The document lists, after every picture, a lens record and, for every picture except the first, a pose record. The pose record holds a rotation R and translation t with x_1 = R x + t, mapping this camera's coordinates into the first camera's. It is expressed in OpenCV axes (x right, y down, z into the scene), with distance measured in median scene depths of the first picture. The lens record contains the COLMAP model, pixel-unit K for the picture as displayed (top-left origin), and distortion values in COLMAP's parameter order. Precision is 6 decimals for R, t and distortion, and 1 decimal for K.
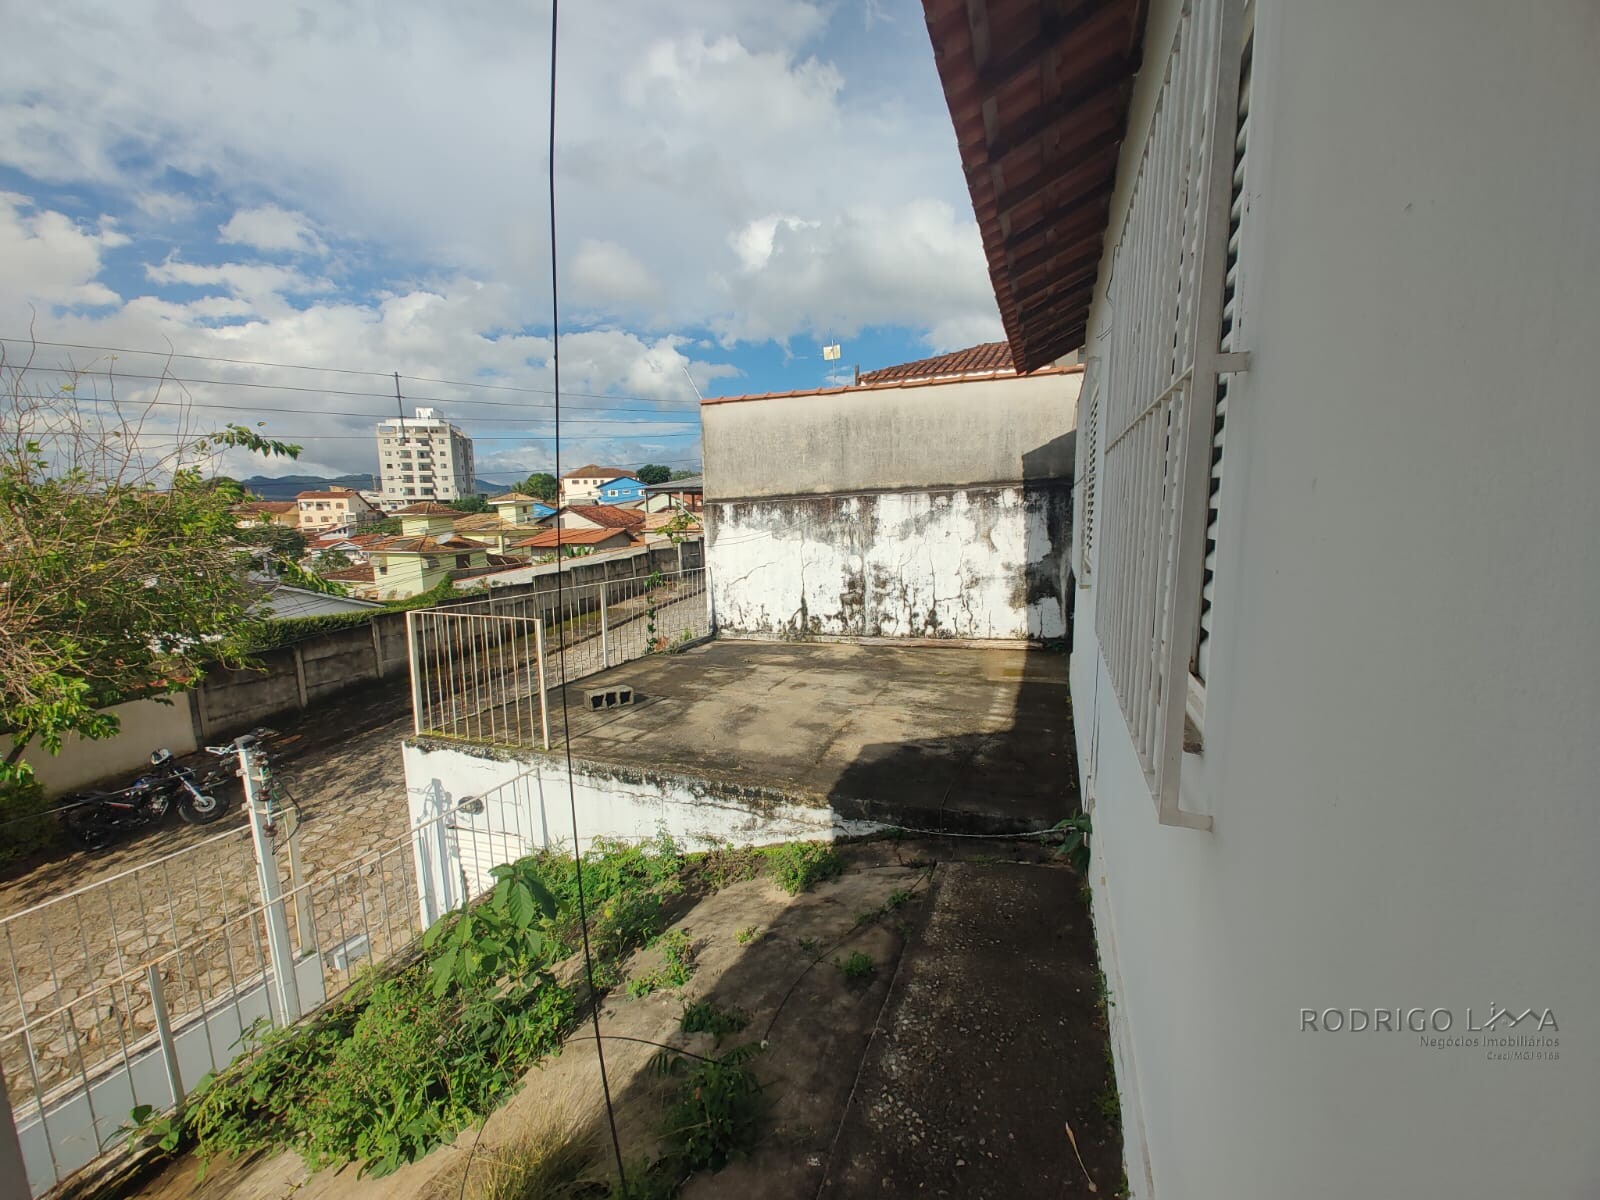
lens RADIAL K [[659.3, 0, 798.2], [0, 659.3, 603.0], [0, 0, 1]] dist [0.008860, -0.004793]
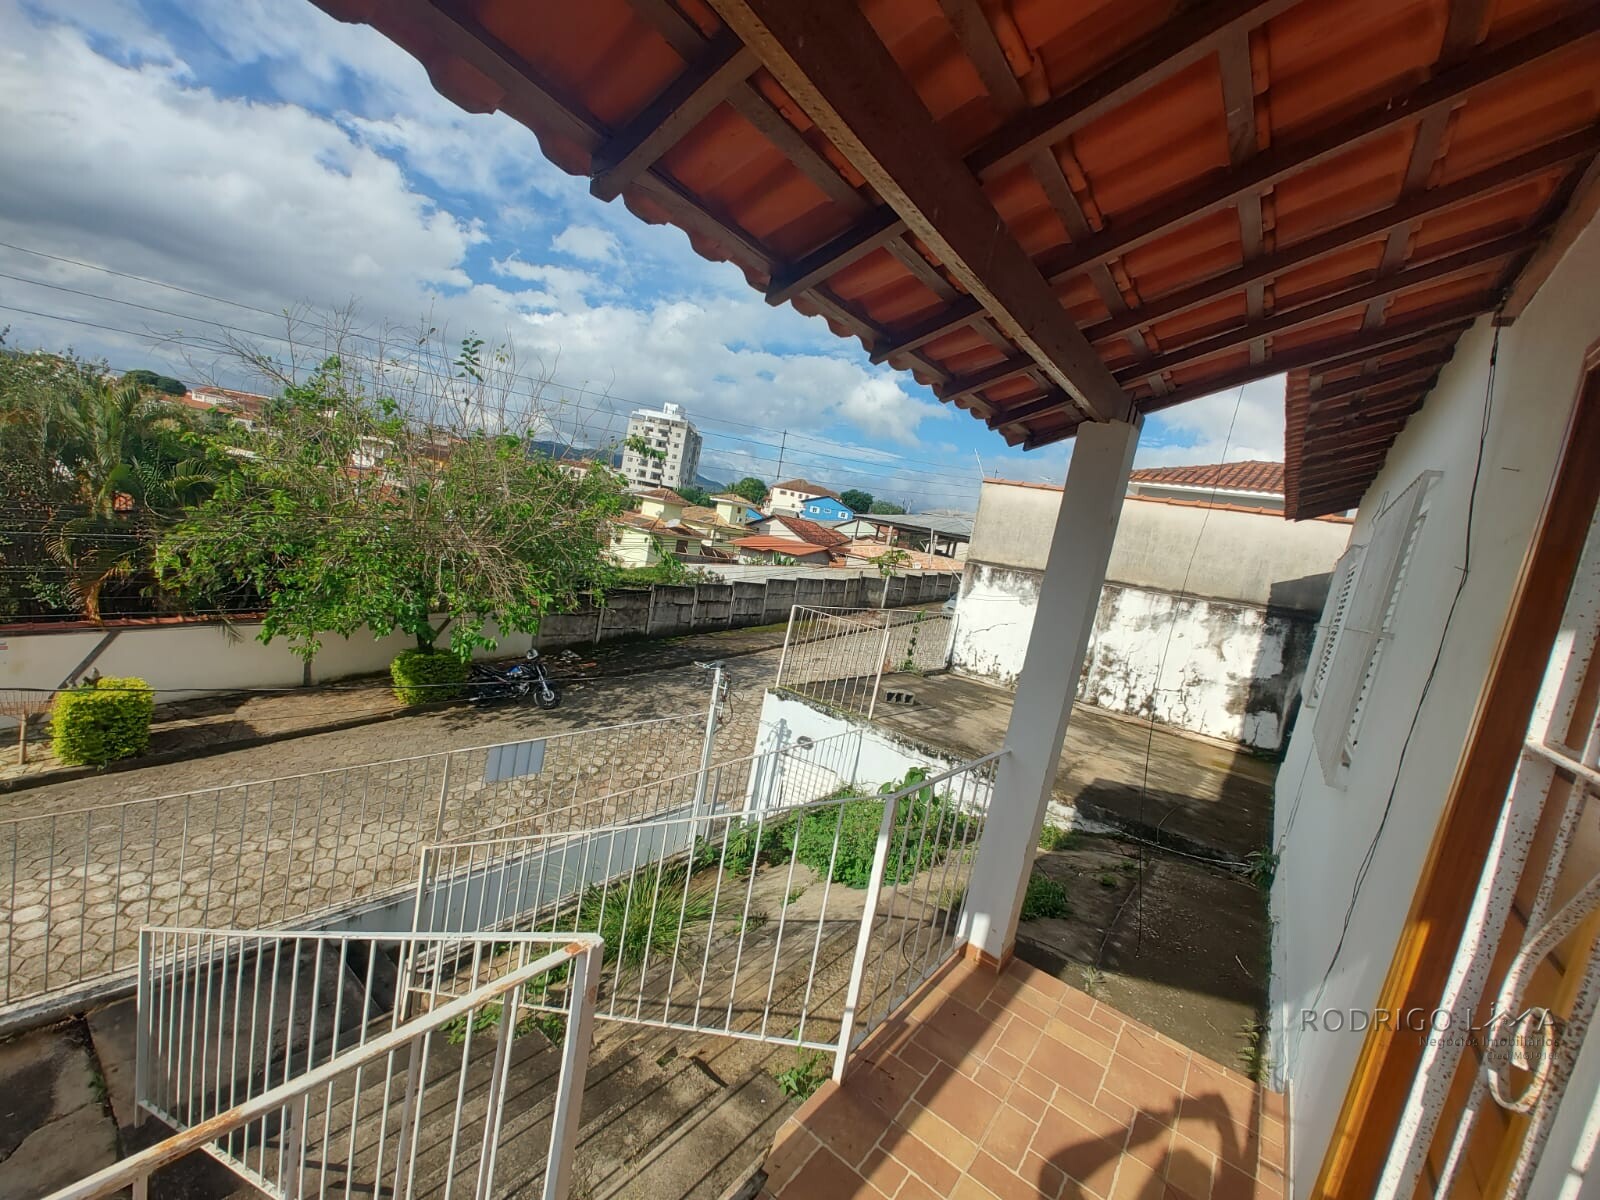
lens RADIAL K [[659.3, 0, 795.5], [0, 659.3, 616.6], [0, 0, 1]] dist [0.008860, -0.004793]
pose [[0.940358, 0.229474, -0.251133, -0.119238], [-0.235811, 0.971786, 0.004989, 0.016080], [0.245192, 0.054529, 0.967940, -0.271177]]
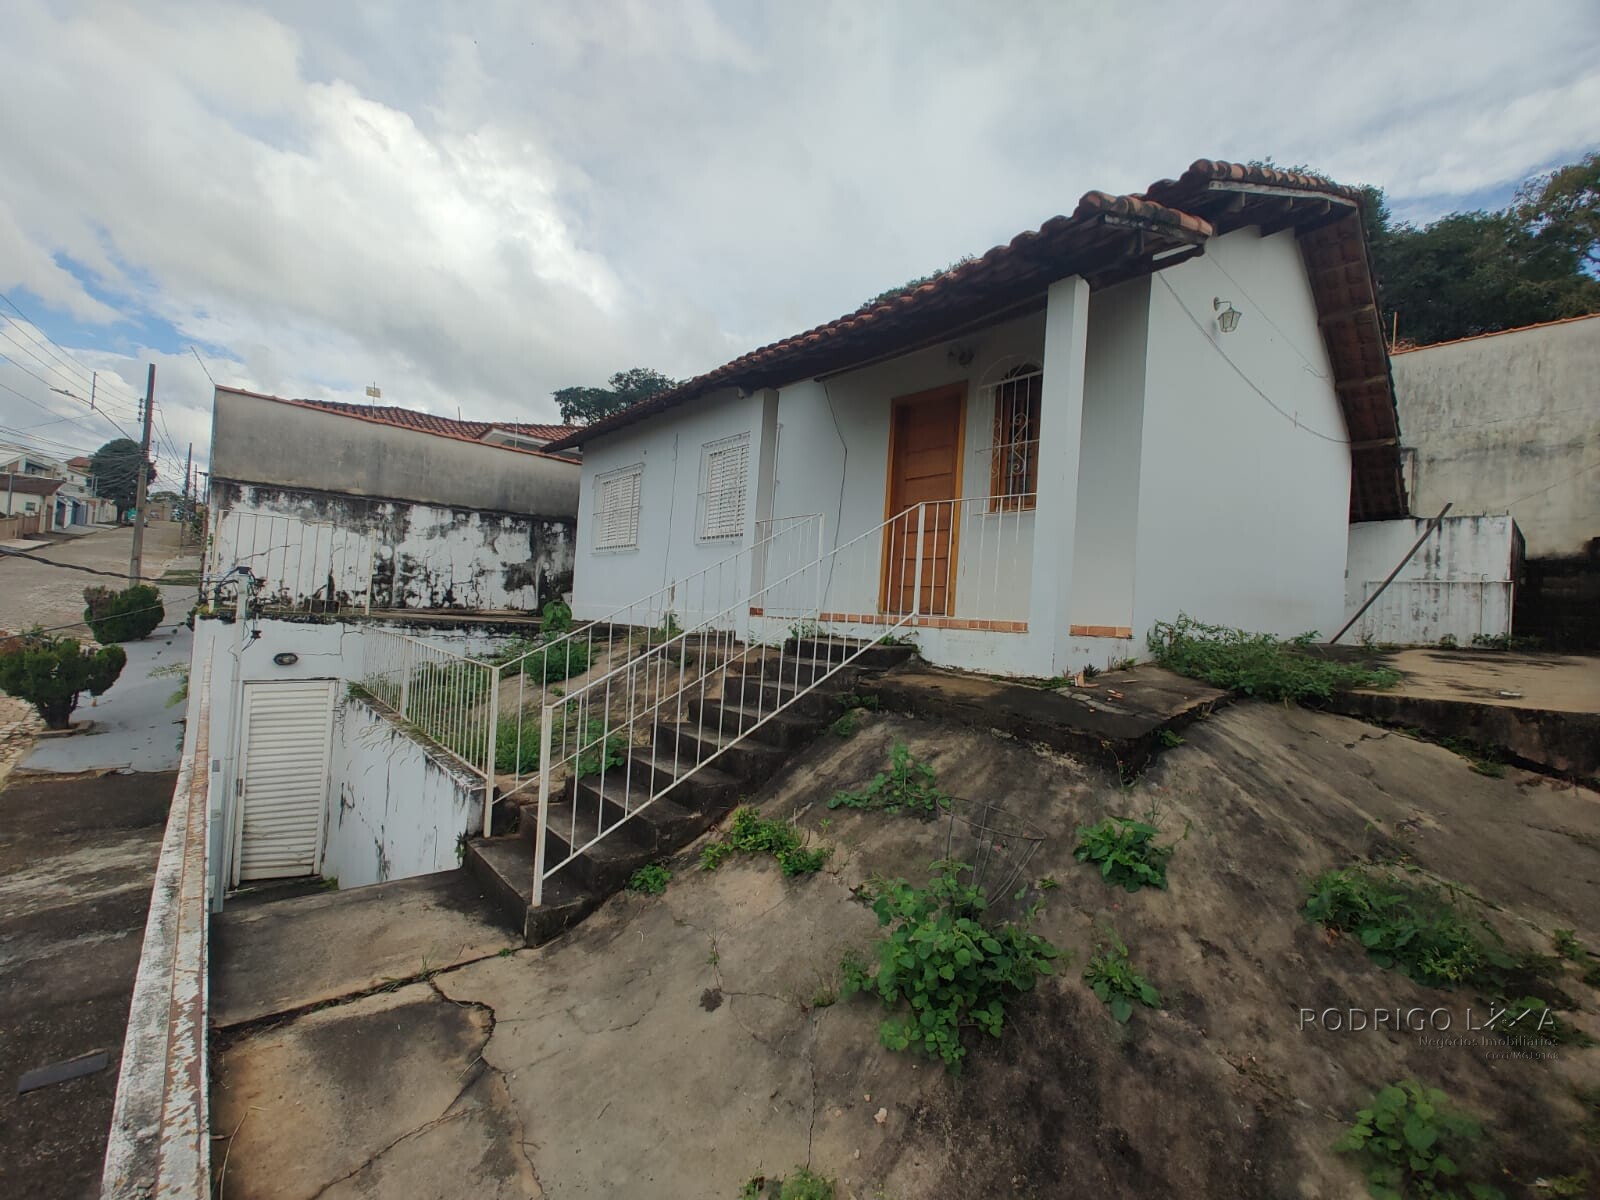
lens RADIAL K [[659.3, 0, 798.0], [0, 659.3, 611.9], [0, 0, 1]] dist [0.008860, -0.004793]
pose [[0.463236, 0.059844, 0.884212, -0.702560], [0.046392, 0.994712, -0.091627, 0.220613], [-0.885020, 0.083465, 0.458010, -0.325156]]
